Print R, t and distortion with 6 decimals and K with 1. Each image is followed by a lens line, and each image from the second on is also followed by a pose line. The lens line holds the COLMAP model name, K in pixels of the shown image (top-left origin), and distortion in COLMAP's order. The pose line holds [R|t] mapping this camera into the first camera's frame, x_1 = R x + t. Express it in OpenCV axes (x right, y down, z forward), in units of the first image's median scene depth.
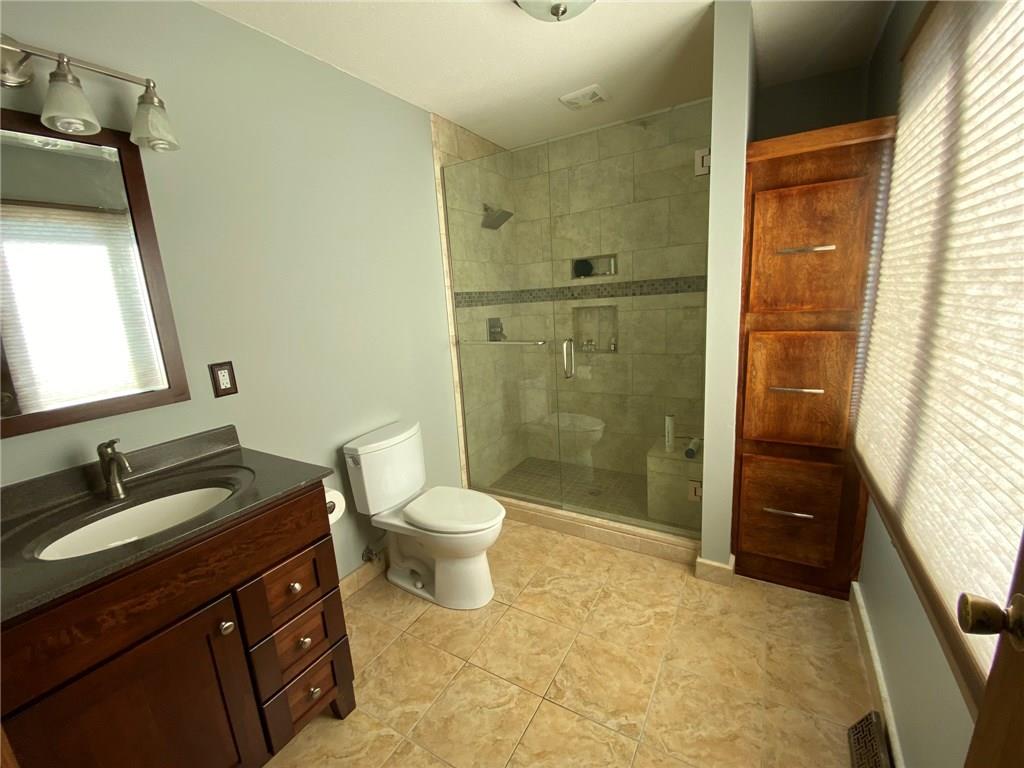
lens RADIAL K [[414.3, 0, 506.0], [0, 414.3, 393.3], [0, 0, 1]] dist [-0.000717, -0.000613]
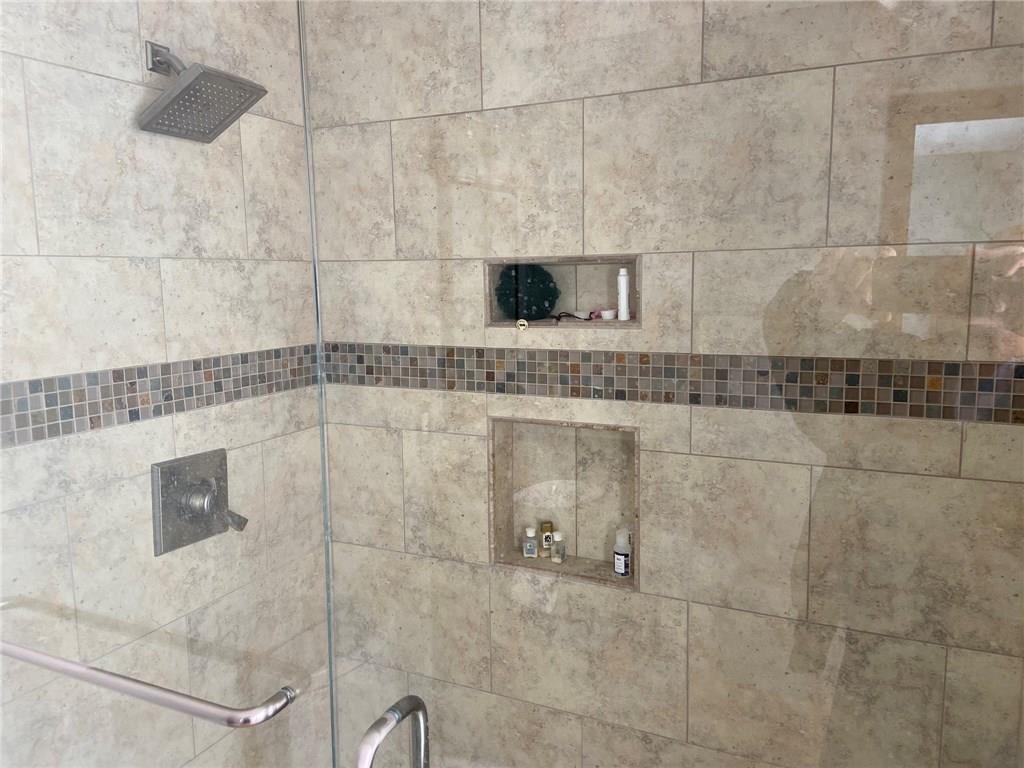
lens RADIAL K [[769.1, 0, 517.6], [0, 769.1, 378.2], [0, 0, 1]] dist [0.044631, -0.061522]
pose [[0.993236, 0.039501, 0.109189, 0.124841], [-0.028657, 0.994659, -0.099153, -0.189764], [-0.112522, 0.095353, 0.989063, 0.471978]]
